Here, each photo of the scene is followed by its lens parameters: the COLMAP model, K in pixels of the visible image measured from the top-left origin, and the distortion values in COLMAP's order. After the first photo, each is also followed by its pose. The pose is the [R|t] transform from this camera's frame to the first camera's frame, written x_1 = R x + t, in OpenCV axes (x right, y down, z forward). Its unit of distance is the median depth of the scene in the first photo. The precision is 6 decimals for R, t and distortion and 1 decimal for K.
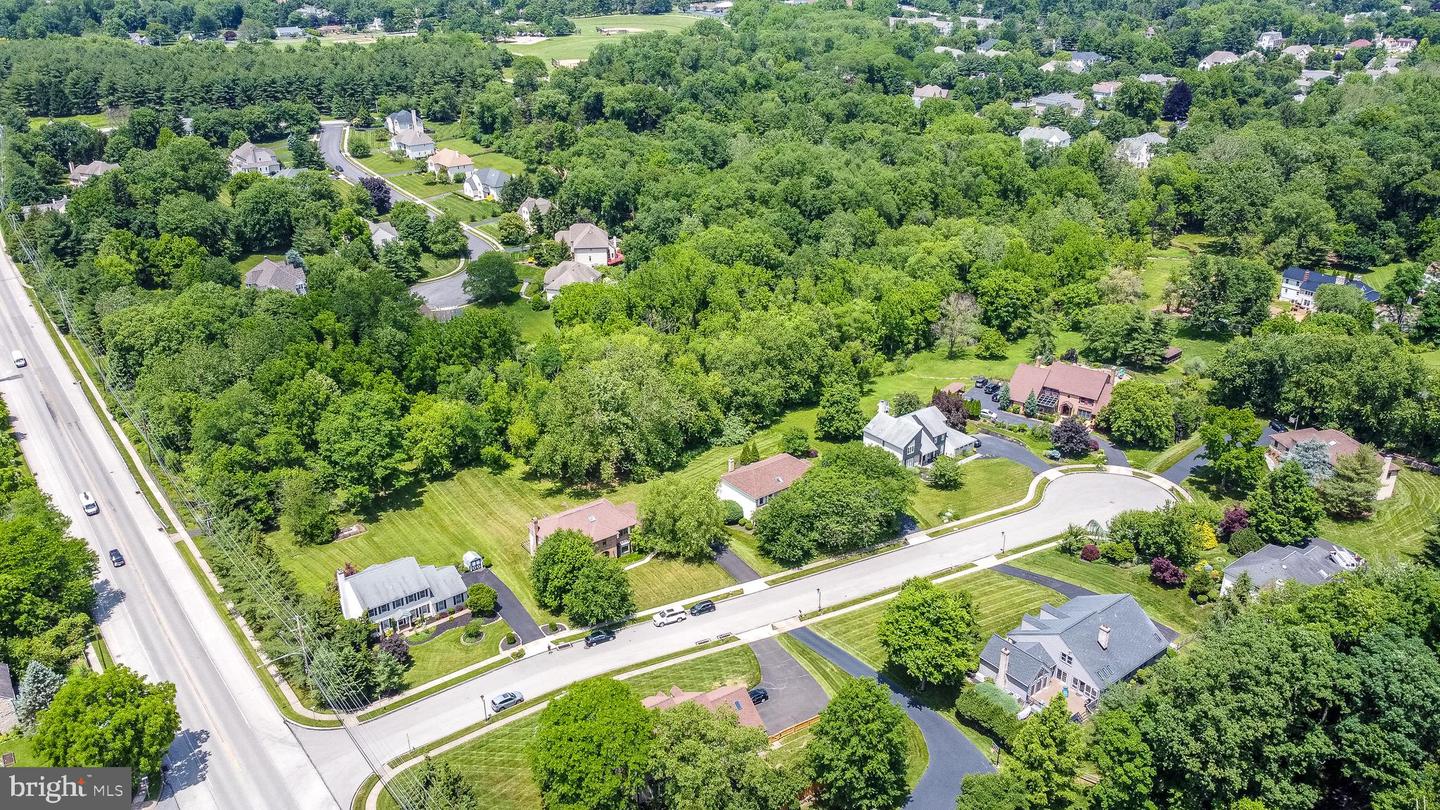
lens RADIAL K [[1117.6, 0, 720.0], [0, 1117.6, 405.0], [0, 0, 1]] dist [0.002648, -0.000545]
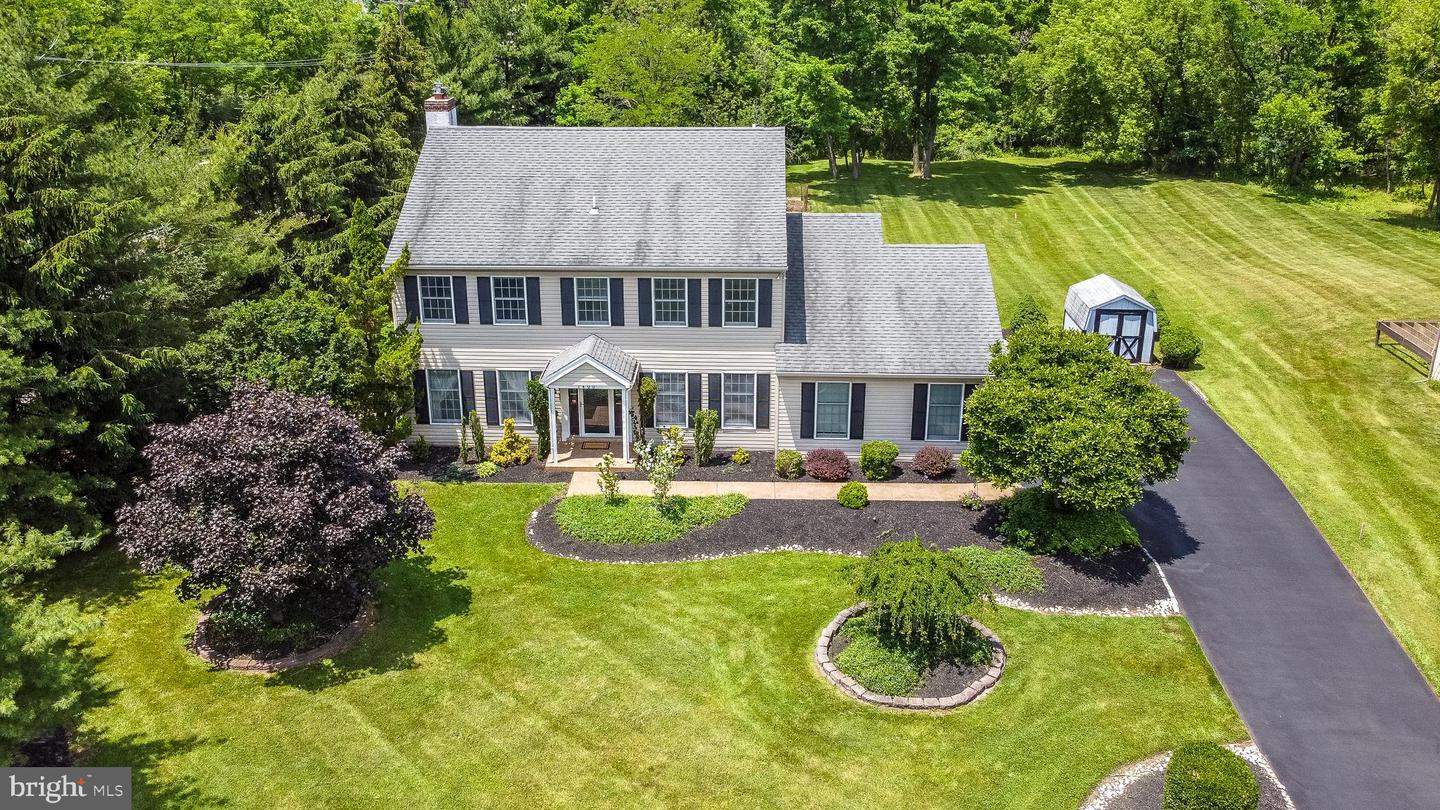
lens RADIAL K [[1129.1, 0, 720.9], [0, 1129.1, 324.4], [0, 0, 1]] dist [0.002805, 0.000820]
pose [[0.770582, 0.205550, -0.603285, -0.145653], [-0.261565, 0.965172, -0.005248, 0.154781], [0.581195, 0.161842, 0.797508, 0.765169]]
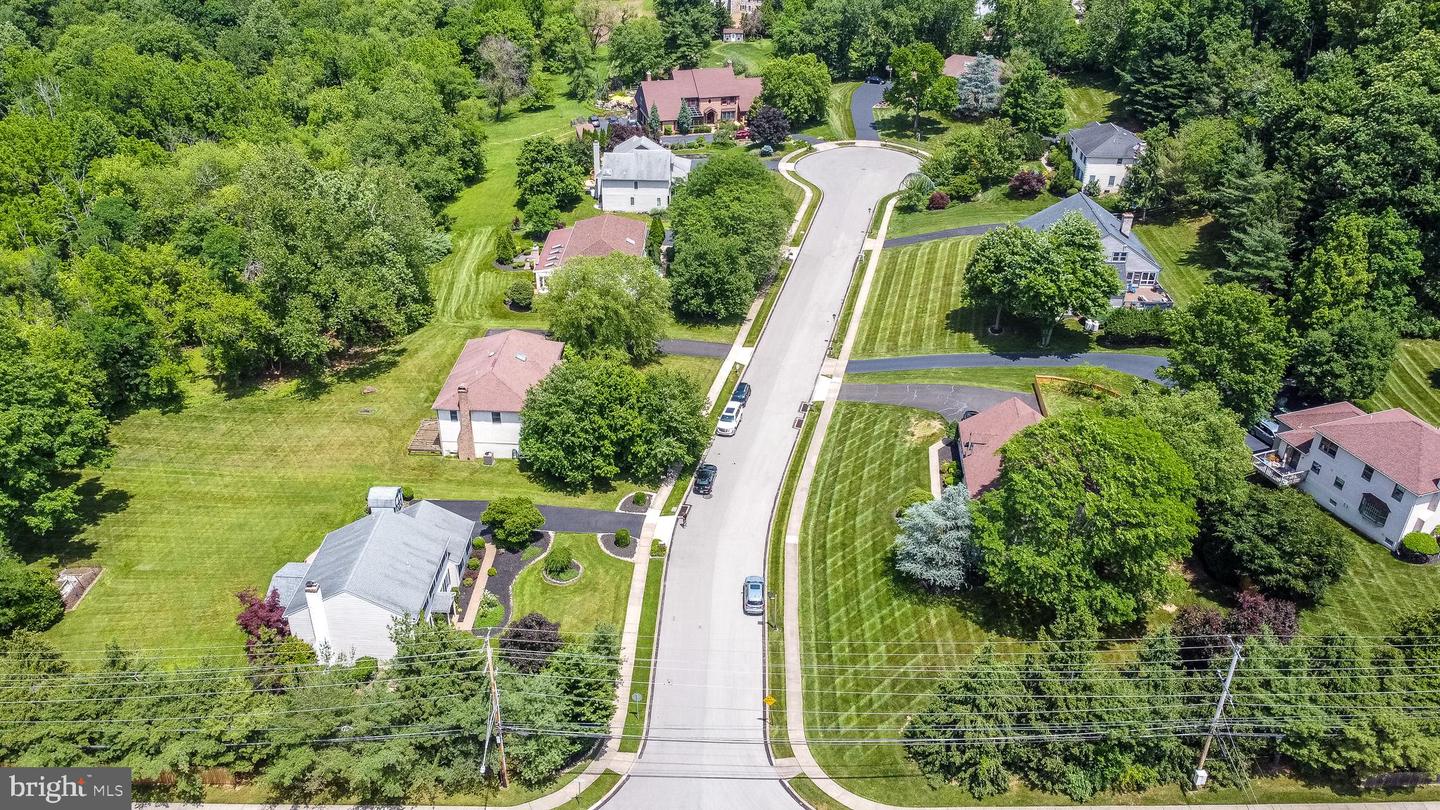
lens RADIAL K [[1093.3, 0, 720.0], [0, 1093.3, 405.0], [0, 0, 1]] dist [0.010344, 0.001554]
pose [[0.632637, -0.385275, 0.671813, -0.458749], [0.304112, 0.921381, 0.242020, 0.008982], [-0.712240, 0.051196, 0.700066, 0.459296]]
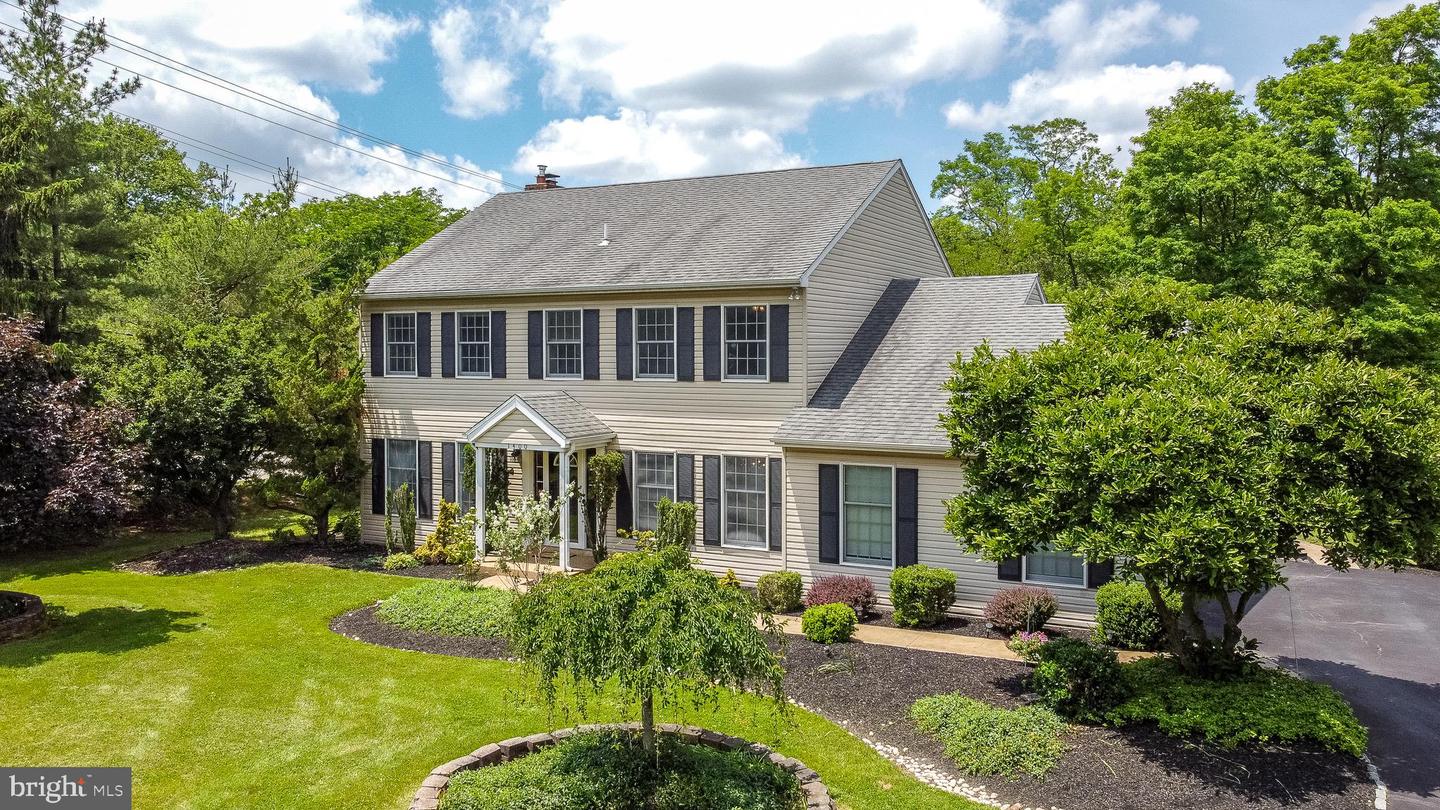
lens RADIAL K [[1117.6, 0, 720.0], [0, 1117.6, 405.0], [0, 0, 1]] dist [0.002648, -0.000545]
pose [[0.415722, 0.042288, -0.908508, -0.145375], [-0.372718, 0.919106, -0.127770, 0.169296], [0.829612, 0.391734, 0.397855, 0.847844]]
